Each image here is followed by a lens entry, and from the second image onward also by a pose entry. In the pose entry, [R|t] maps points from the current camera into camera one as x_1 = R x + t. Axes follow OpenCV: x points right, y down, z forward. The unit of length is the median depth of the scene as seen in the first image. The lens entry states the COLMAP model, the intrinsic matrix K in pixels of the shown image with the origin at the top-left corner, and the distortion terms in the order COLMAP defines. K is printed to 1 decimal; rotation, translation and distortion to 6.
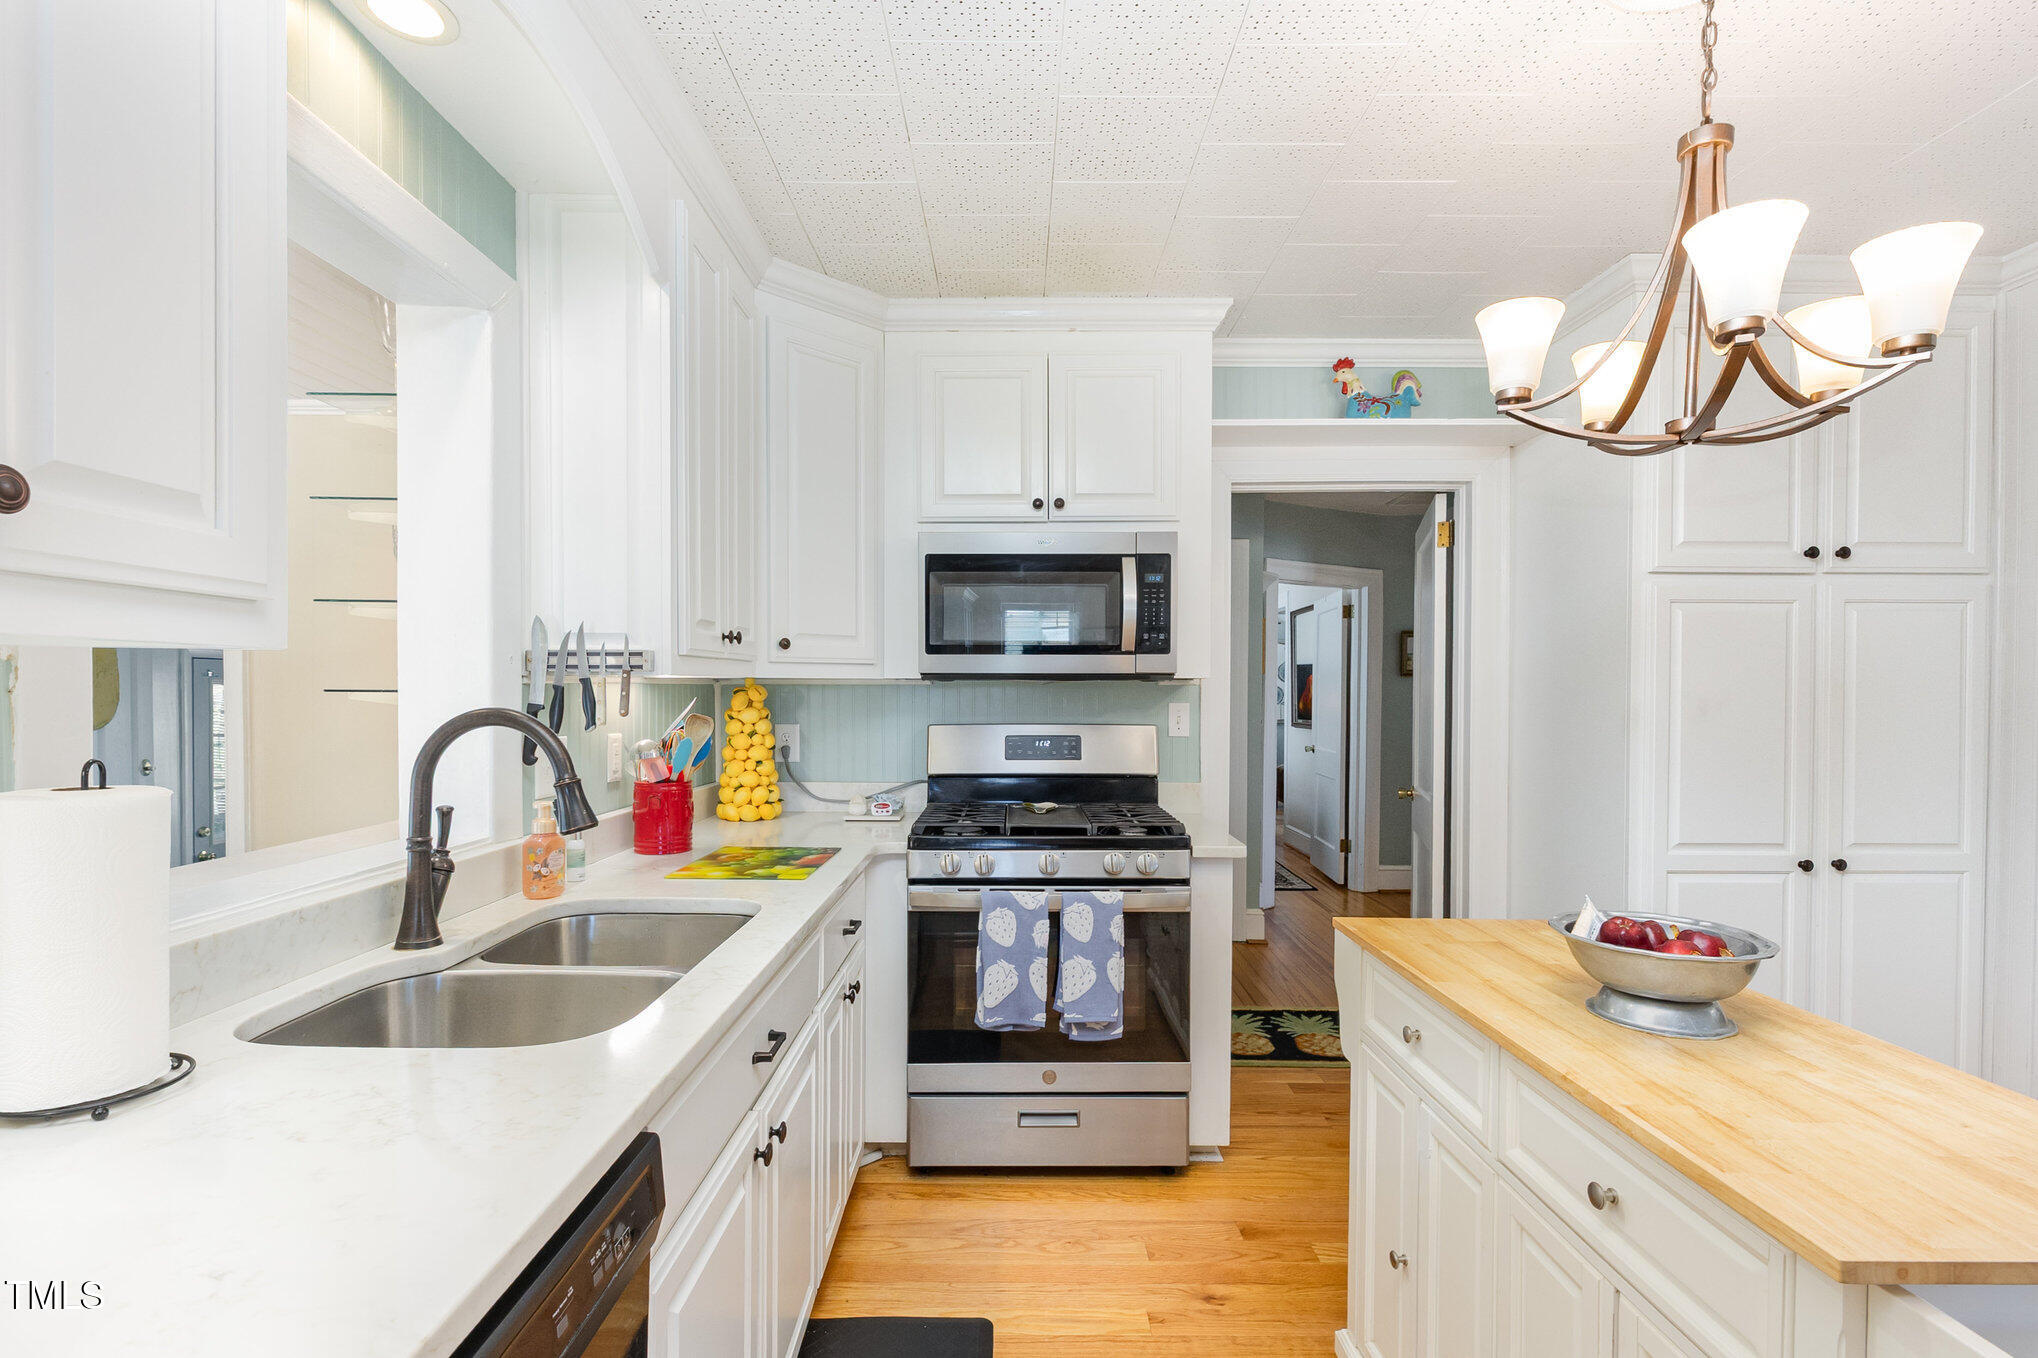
lens RADIAL K [[868.7, 0, 994.7], [0, 868.7, 699.4], [0, 0, 1]] dist [0.002381, 0.000334]
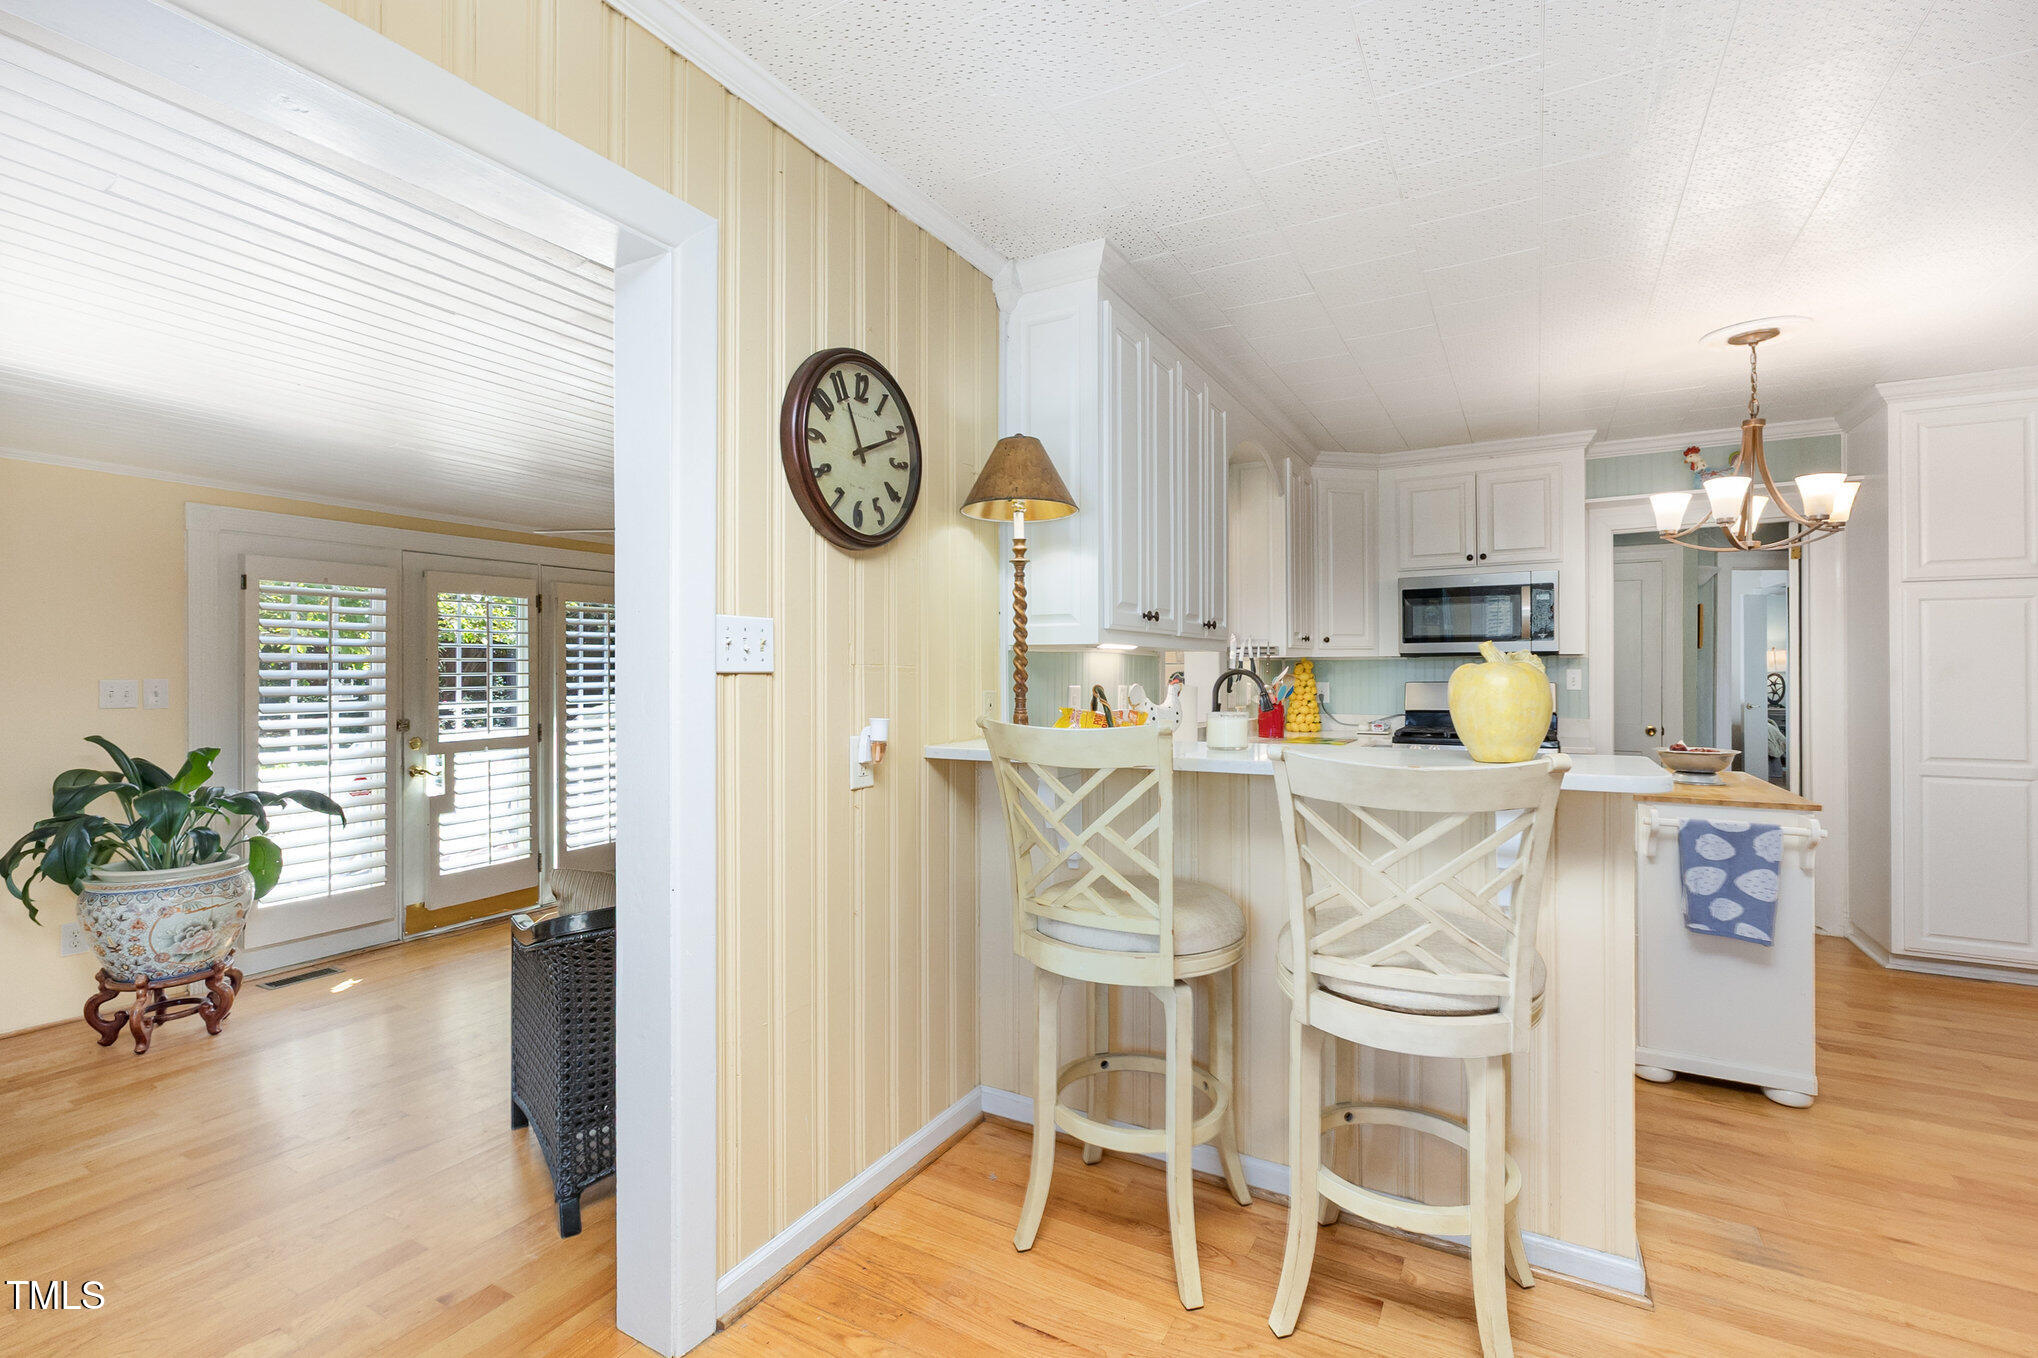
lens RADIAL K [[920.1, 0, 1028.7], [0, 920.1, 671.0], [0, 0, 1]] dist [0.000132, 0.000377]
pose [[0.881897, -0.004644, -0.471419, 0.136810], [0.001846, 0.999978, -0.006398, 0.018258], [0.471438, 0.004772, 0.881886, -1.064579]]
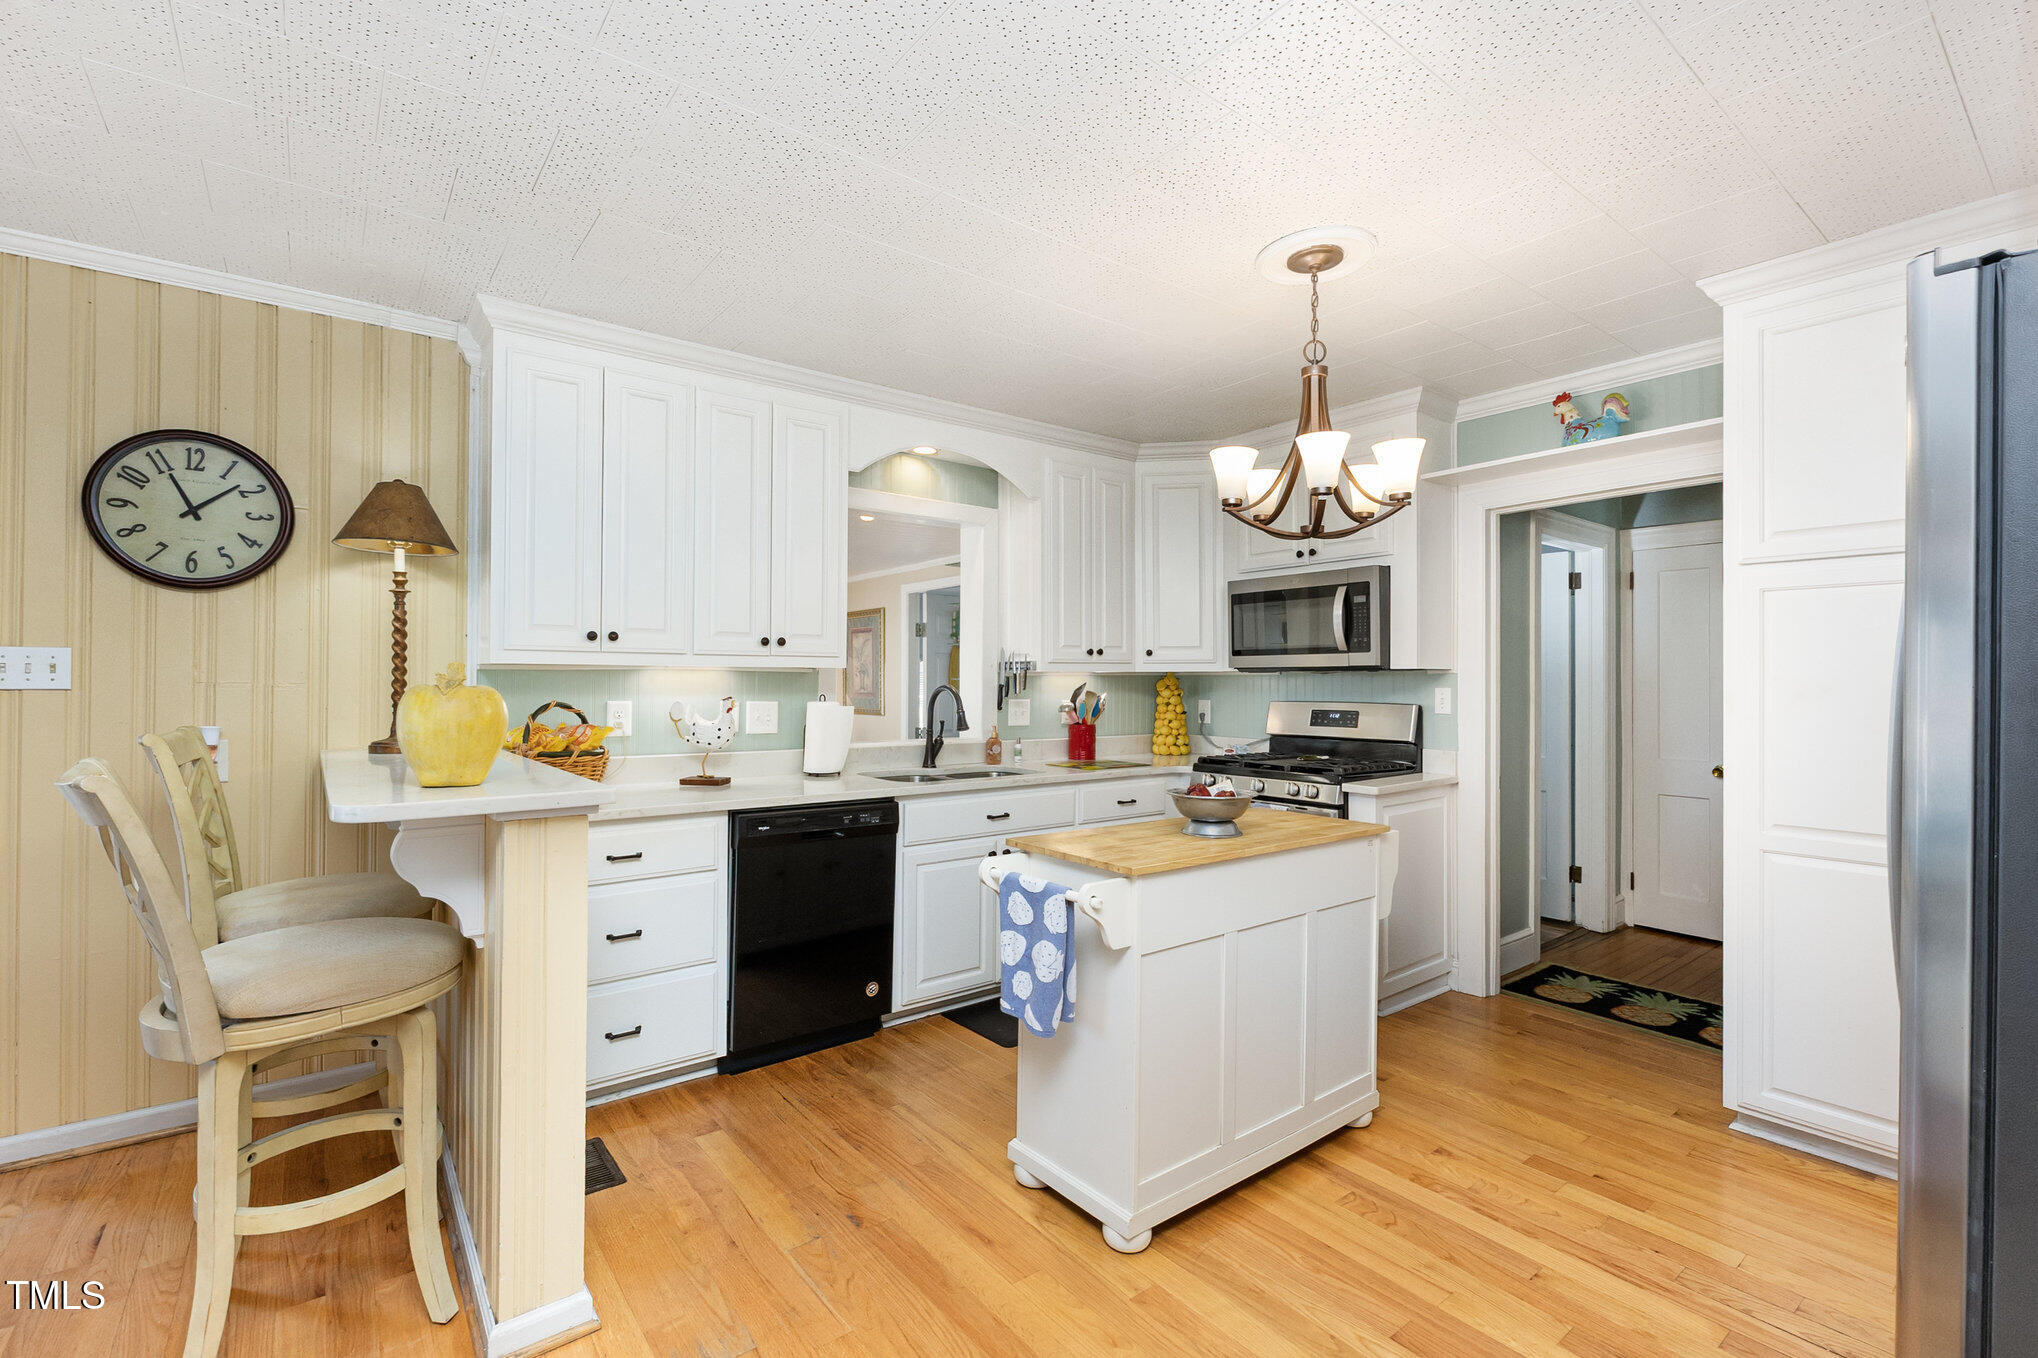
lens RADIAL K [[920.1, 0, 1028.7], [0, 920.1, 671.0], [0, 0, 1]] dist [0.000132, 0.000377]
pose [[0.627015, -0.009517, -0.778949, 0.962431], [-0.005583, 0.999845, -0.016709, 0.006278], [0.778987, 0.014826, 0.626864, -0.348980]]
